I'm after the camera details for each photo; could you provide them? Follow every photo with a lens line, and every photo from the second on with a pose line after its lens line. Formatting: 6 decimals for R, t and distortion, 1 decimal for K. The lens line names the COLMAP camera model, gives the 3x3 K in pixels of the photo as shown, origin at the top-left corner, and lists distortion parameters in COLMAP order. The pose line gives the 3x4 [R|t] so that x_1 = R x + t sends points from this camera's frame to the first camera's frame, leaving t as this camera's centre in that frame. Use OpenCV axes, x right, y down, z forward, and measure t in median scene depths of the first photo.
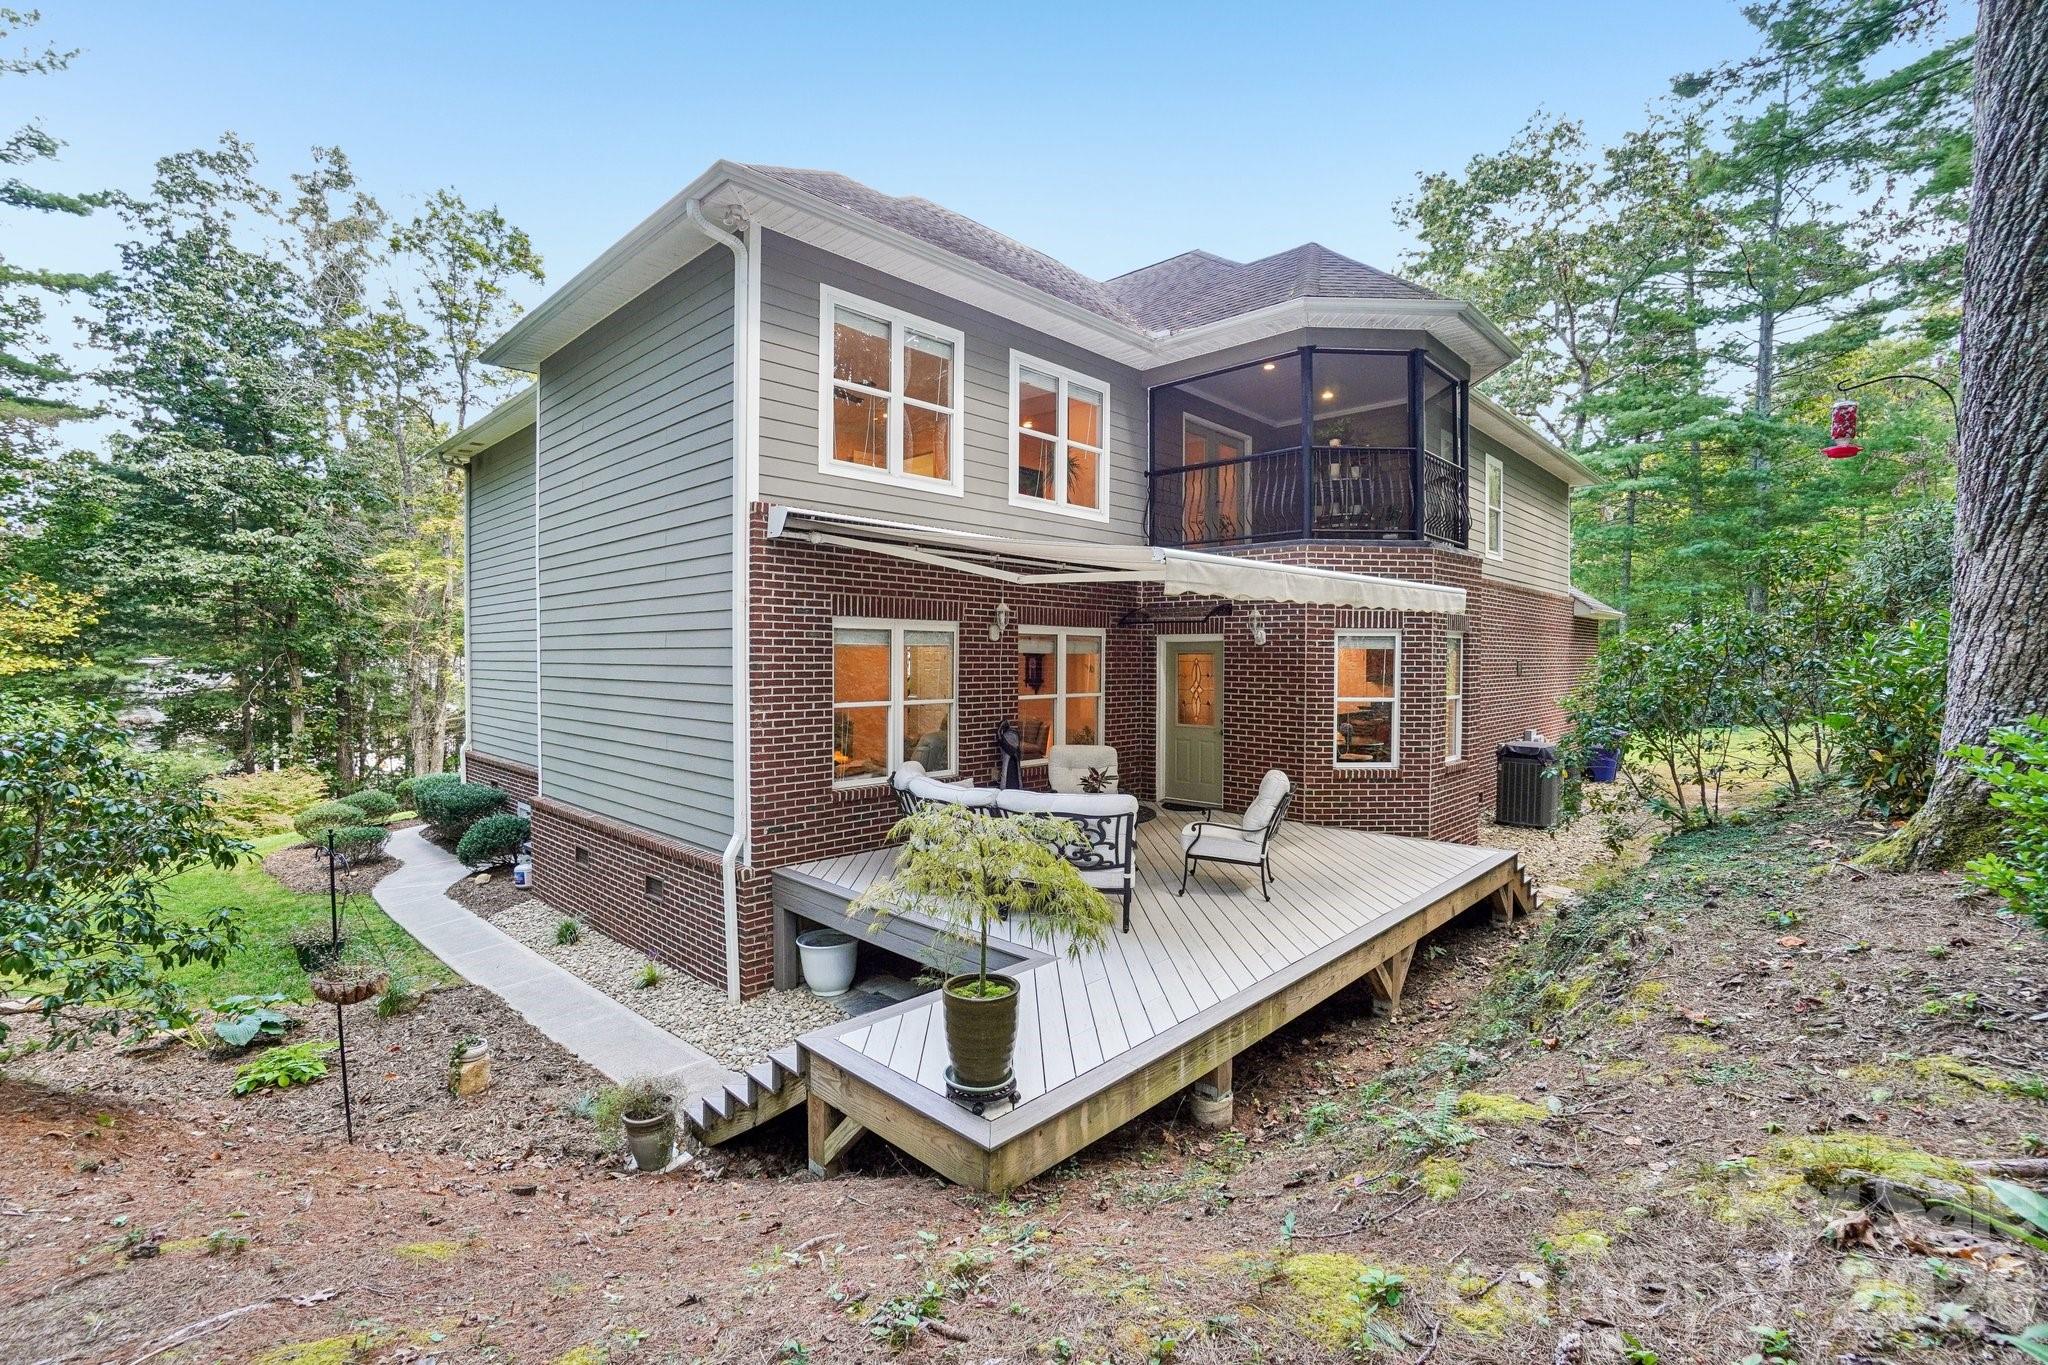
lens RADIAL K [[893.0, 0, 1024.1], [0, 893.0, 676.1], [0, 0, 1]] dist [-0.037166, -0.000095]
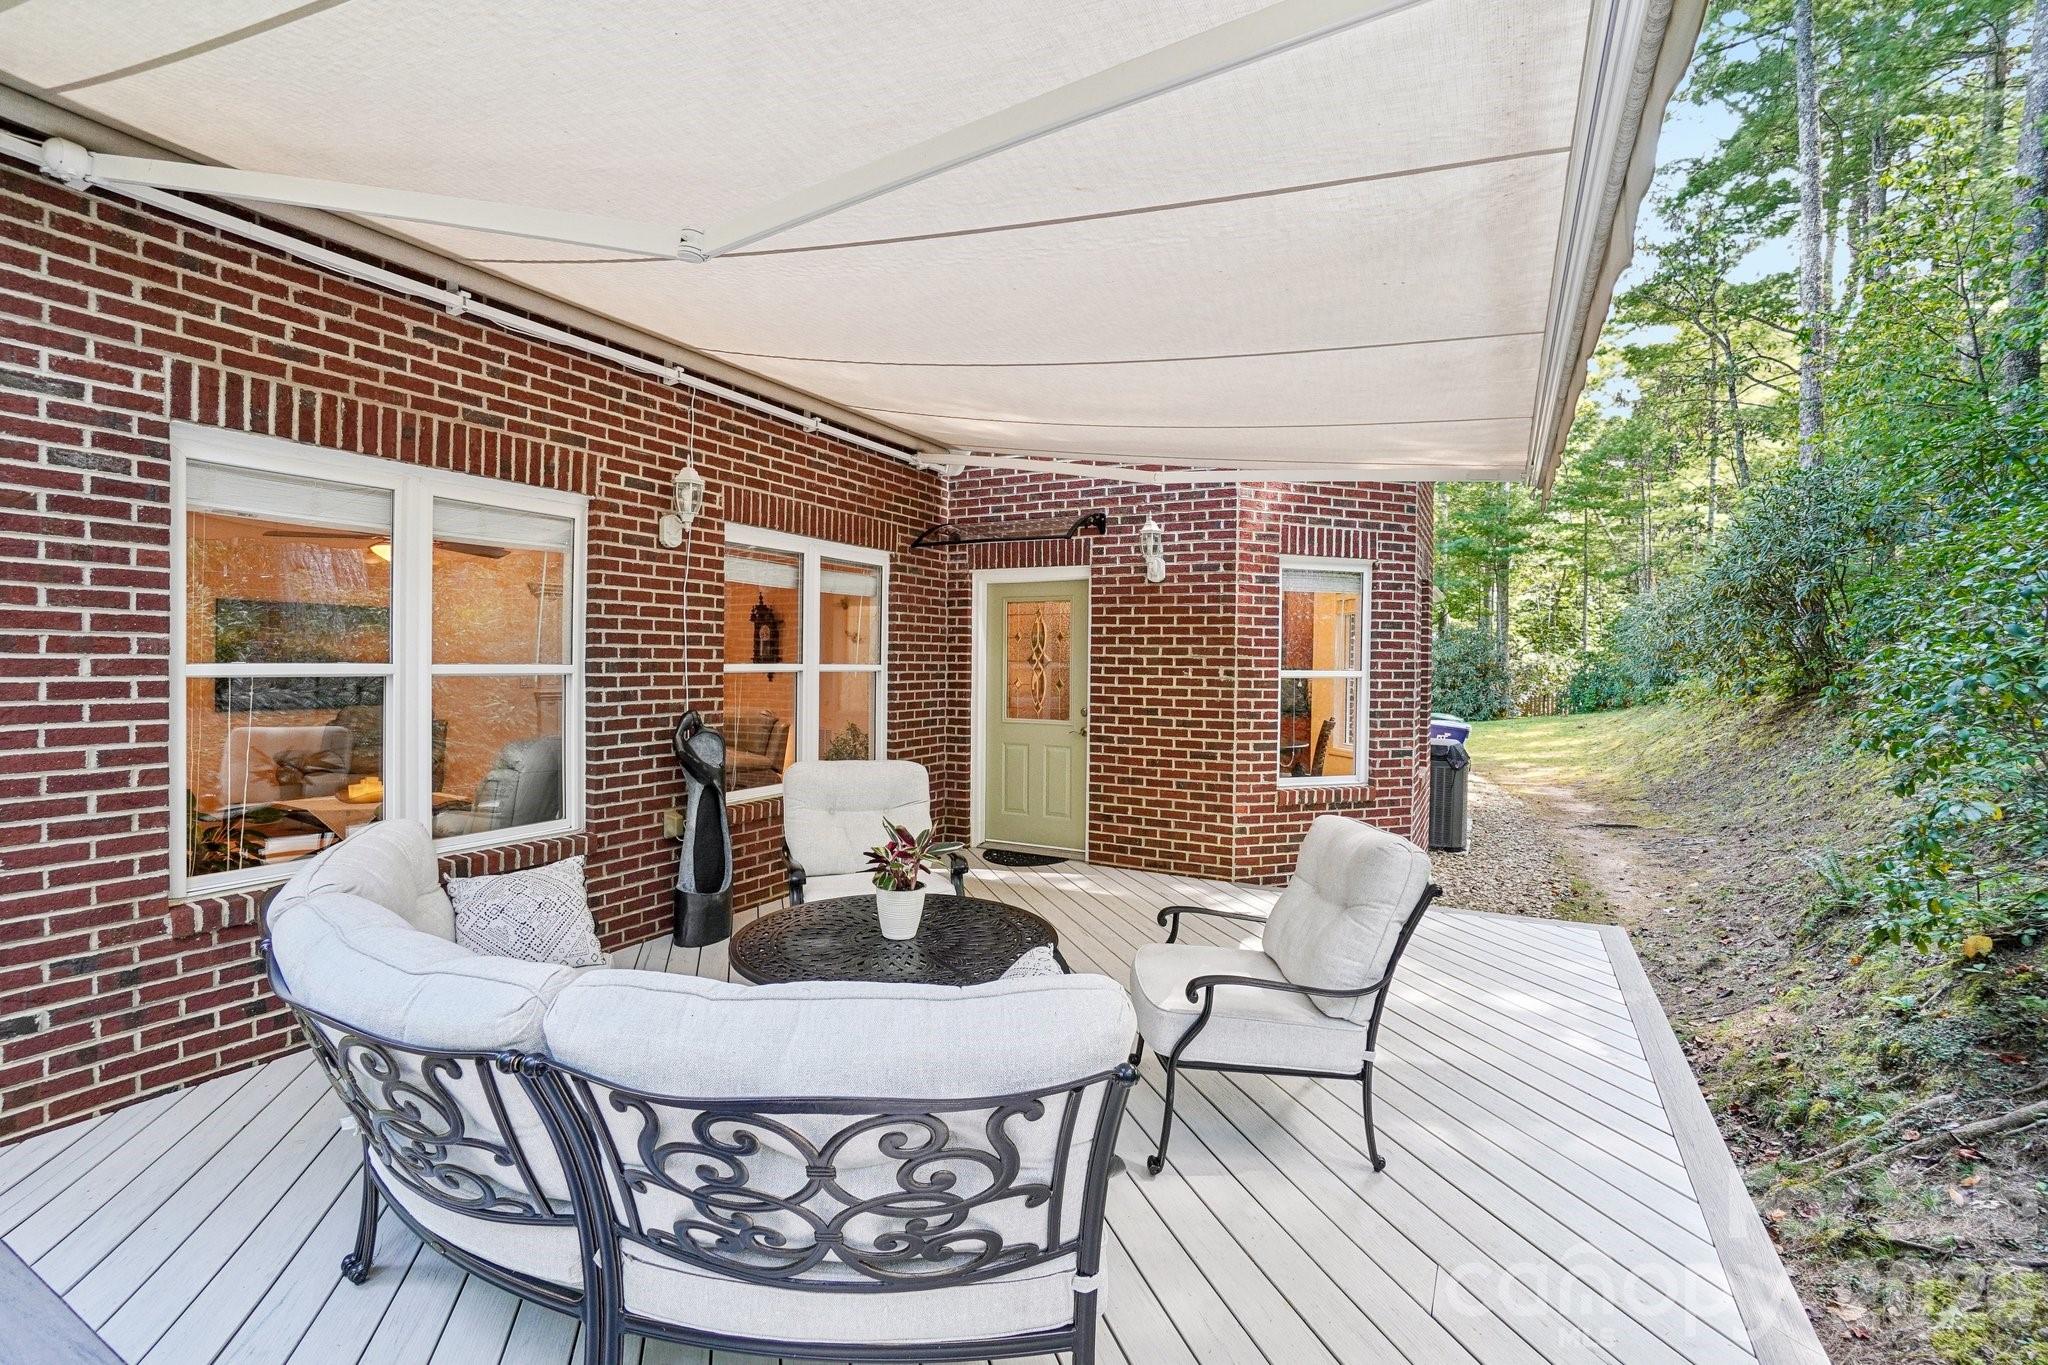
lens RADIAL K [[893.0, 0, 1023.1], [0, 893.0, 677.1], [0, 0, 1]] dist [-0.037166, -0.000095]
pose [[0.960731, 0.002659, 0.277469, 0.016863], [-0.002667, 0.999996, -0.000348, 0.030471], [-0.277469, -0.000405, 0.960735, 0.486968]]
